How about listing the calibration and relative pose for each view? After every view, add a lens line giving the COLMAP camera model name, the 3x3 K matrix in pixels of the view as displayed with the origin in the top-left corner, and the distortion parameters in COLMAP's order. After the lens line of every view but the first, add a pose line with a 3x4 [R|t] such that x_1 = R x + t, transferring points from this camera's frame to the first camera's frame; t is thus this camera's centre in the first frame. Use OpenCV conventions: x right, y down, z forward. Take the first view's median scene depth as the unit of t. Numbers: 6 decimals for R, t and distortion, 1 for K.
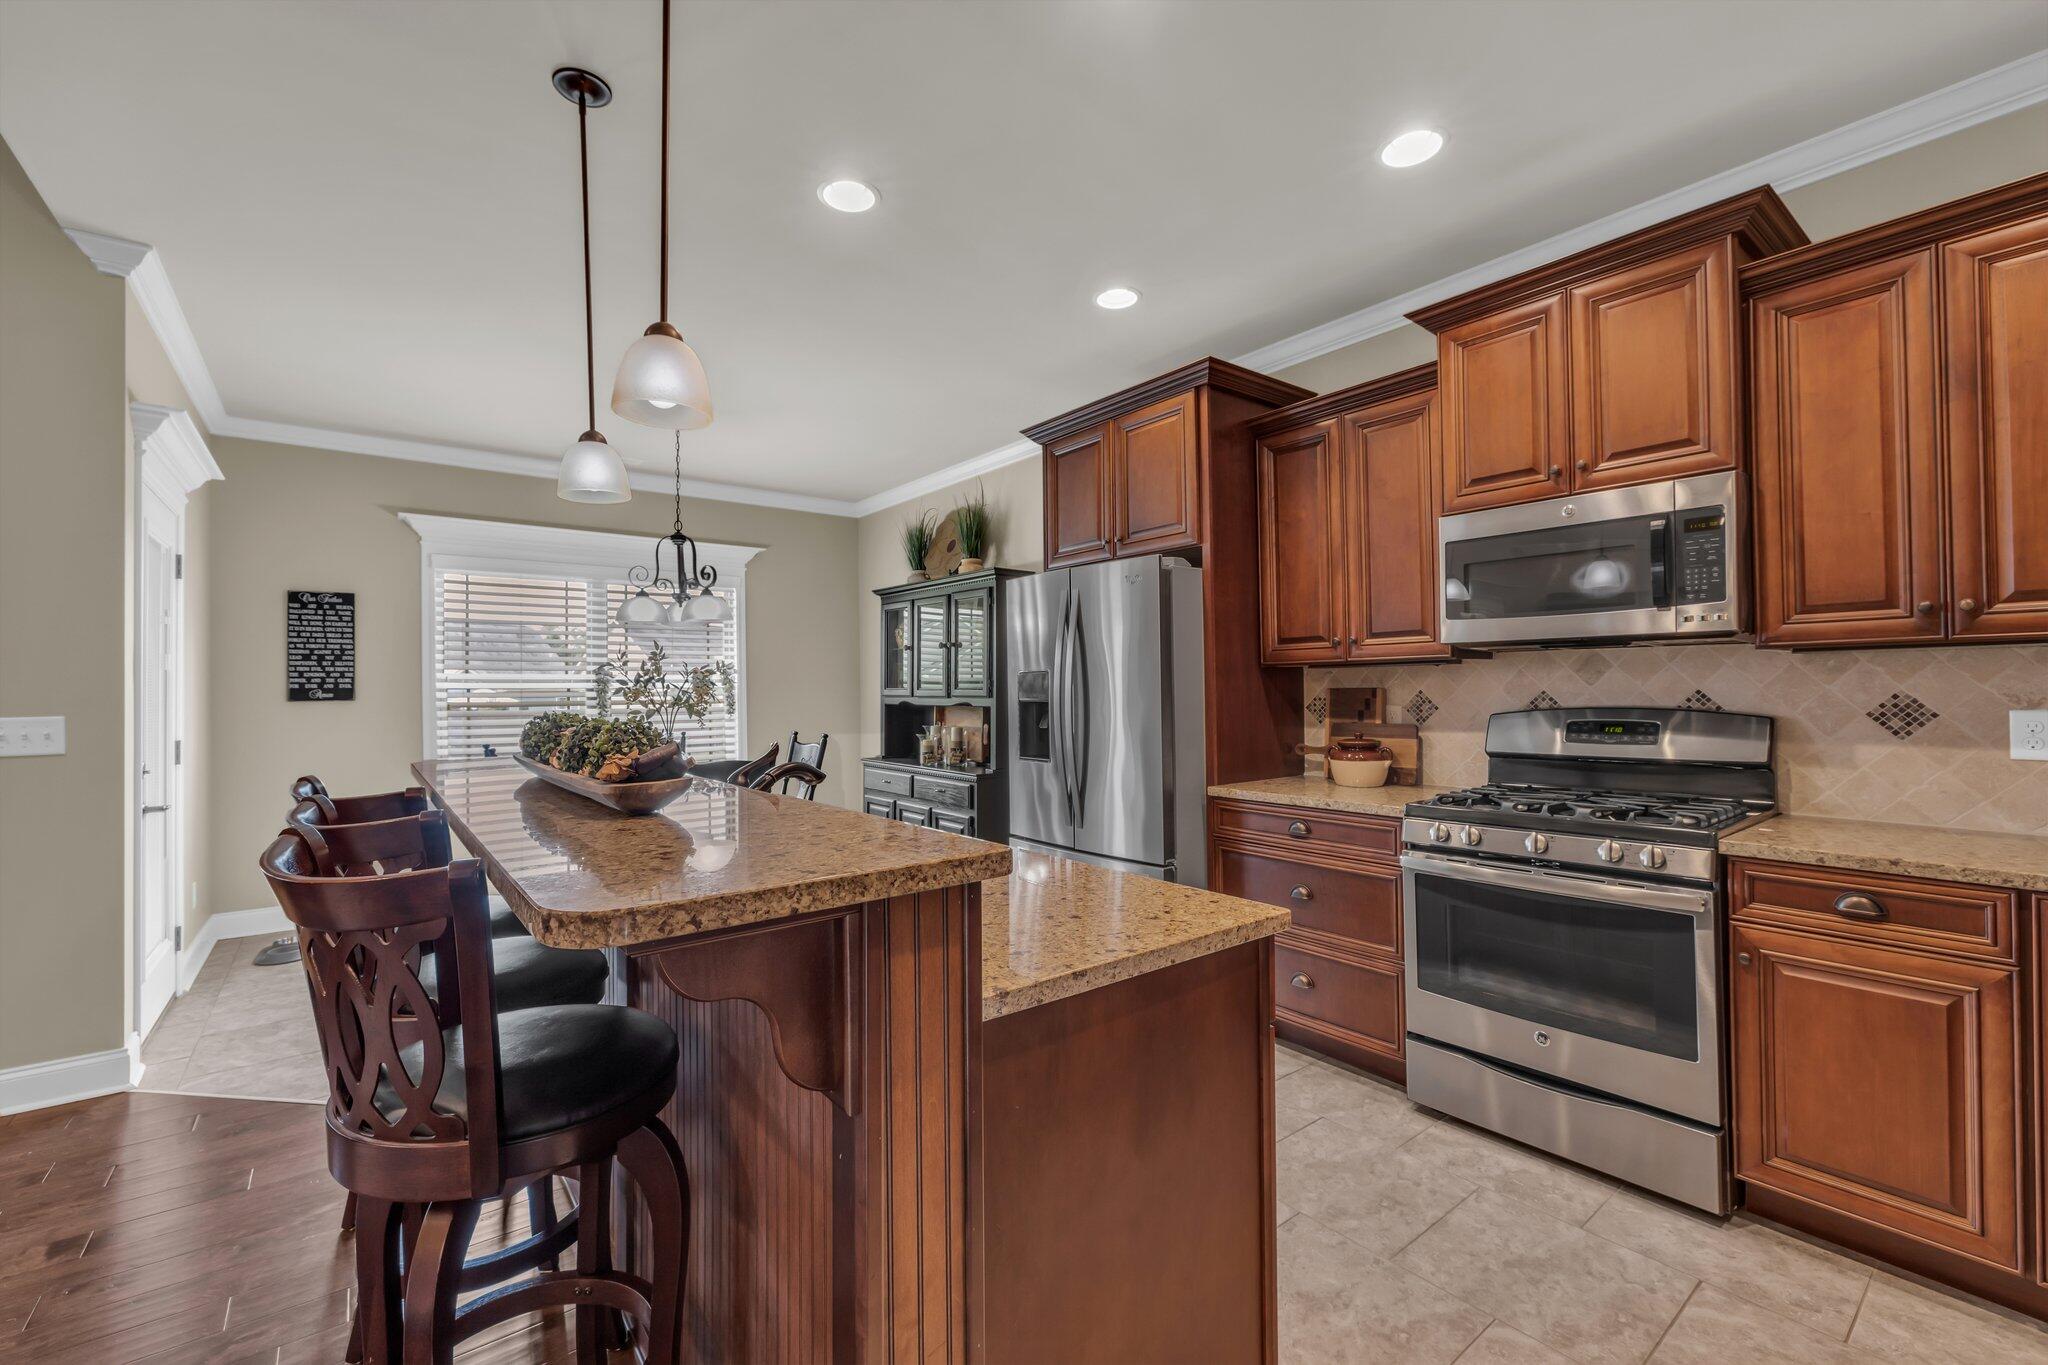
lens RADIAL K [[853.6, 0, 1022.3], [0, 853.6, 682.7], [0, 0, 1]] dist [-0.002407, 0.000595]
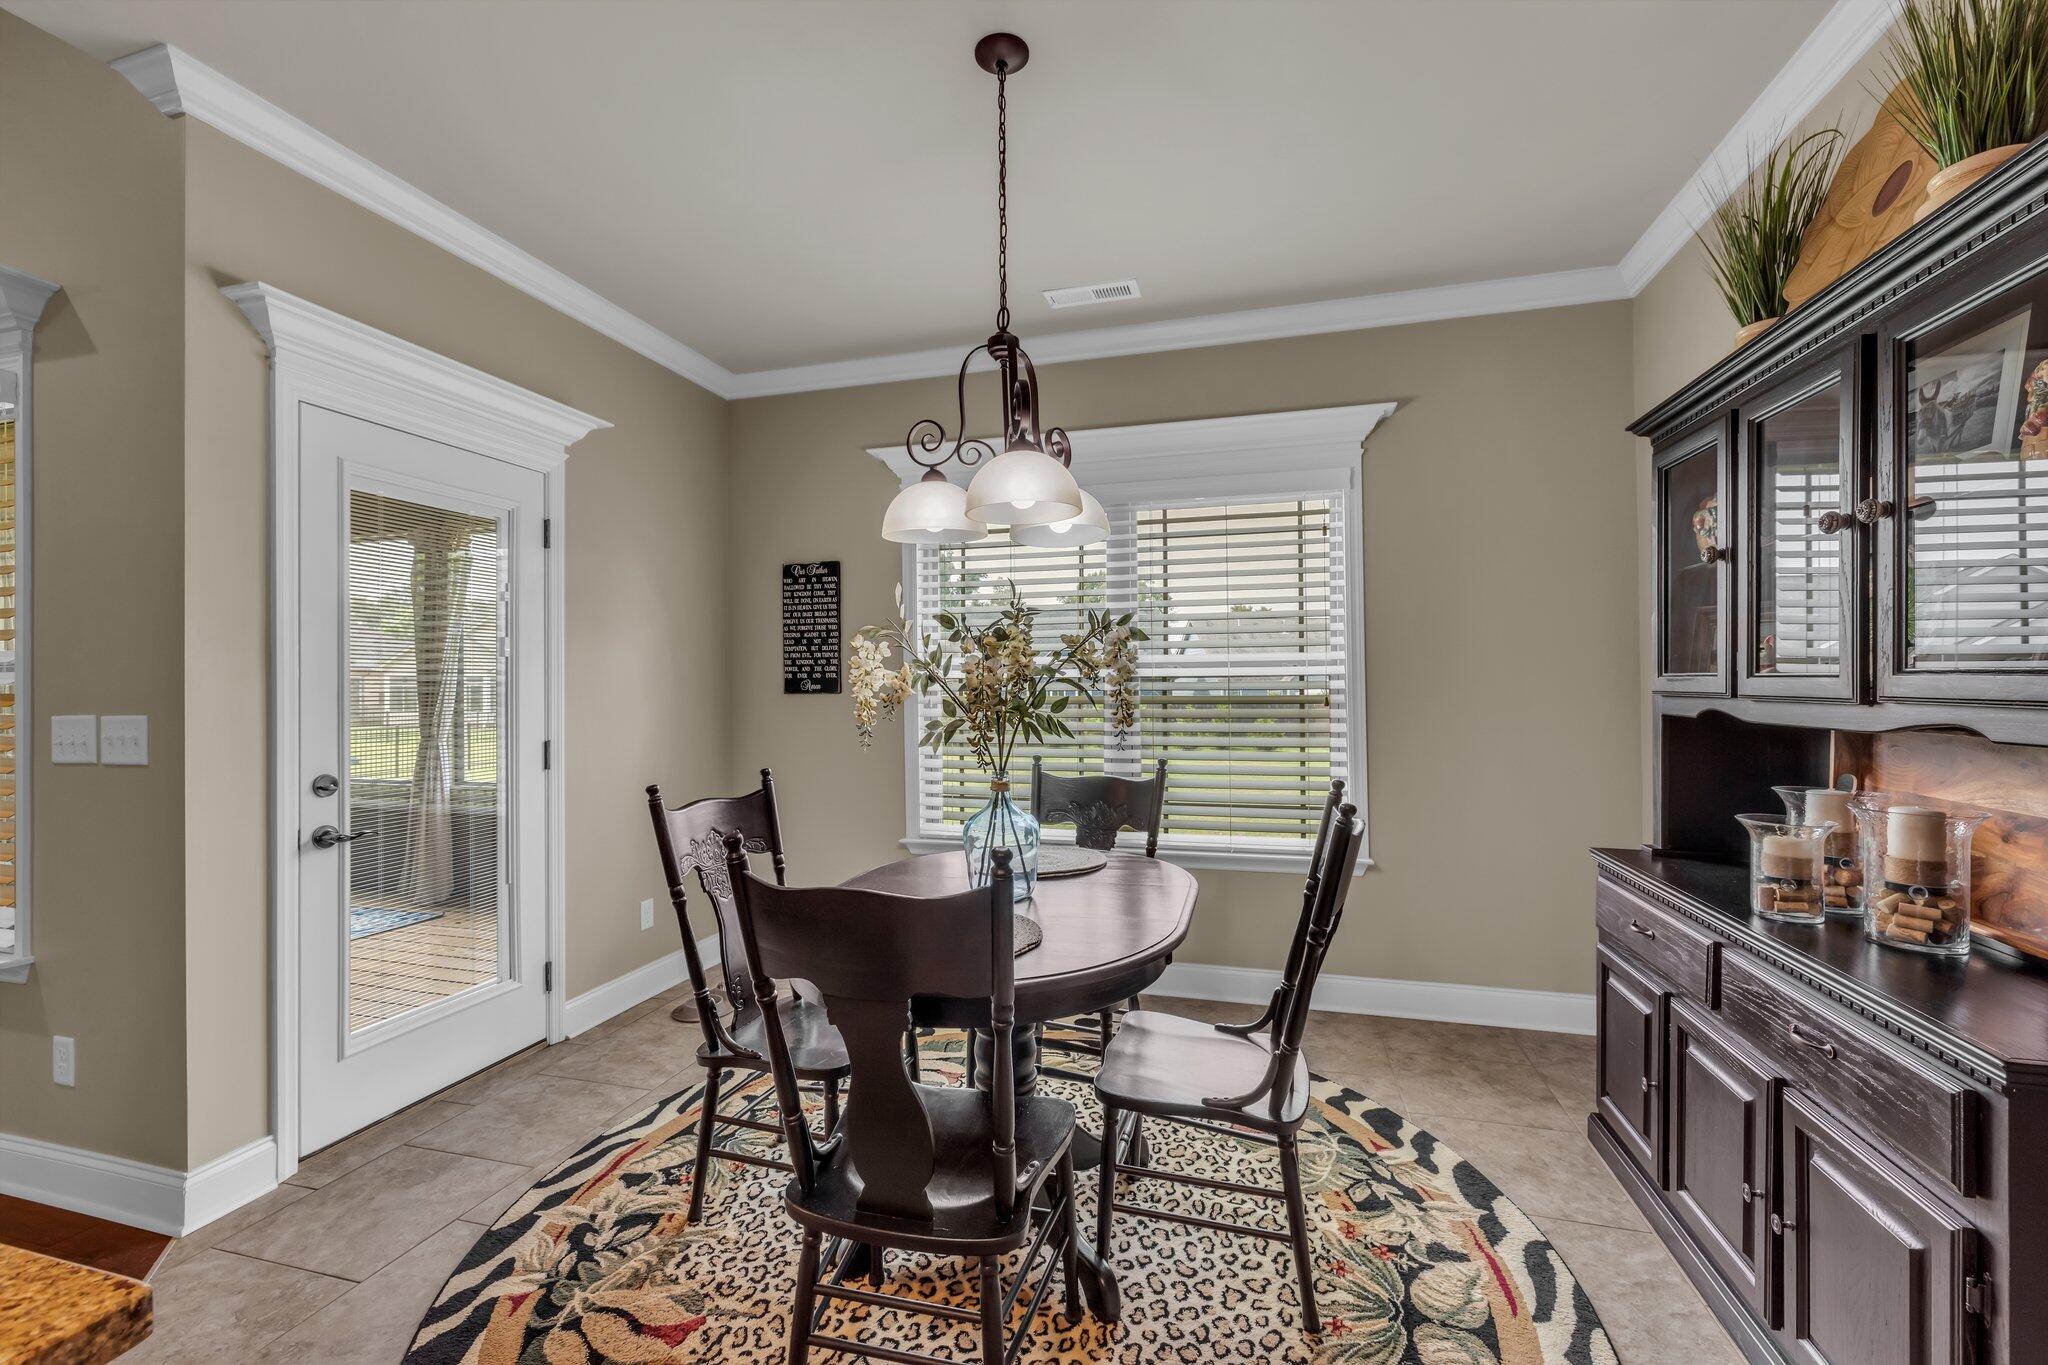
lens RADIAL K [[853.6, 0, 1031.6], [0, 853.6, 678.9], [0, 0, 1]] dist [-0.002407, 0.000595]
pose [[0.587566, -0.002846, -0.809171, -0.021291], [0.009310, 0.999951, 0.003244, 0.005626], [0.809123, -0.009439, 0.587564, 0.614866]]
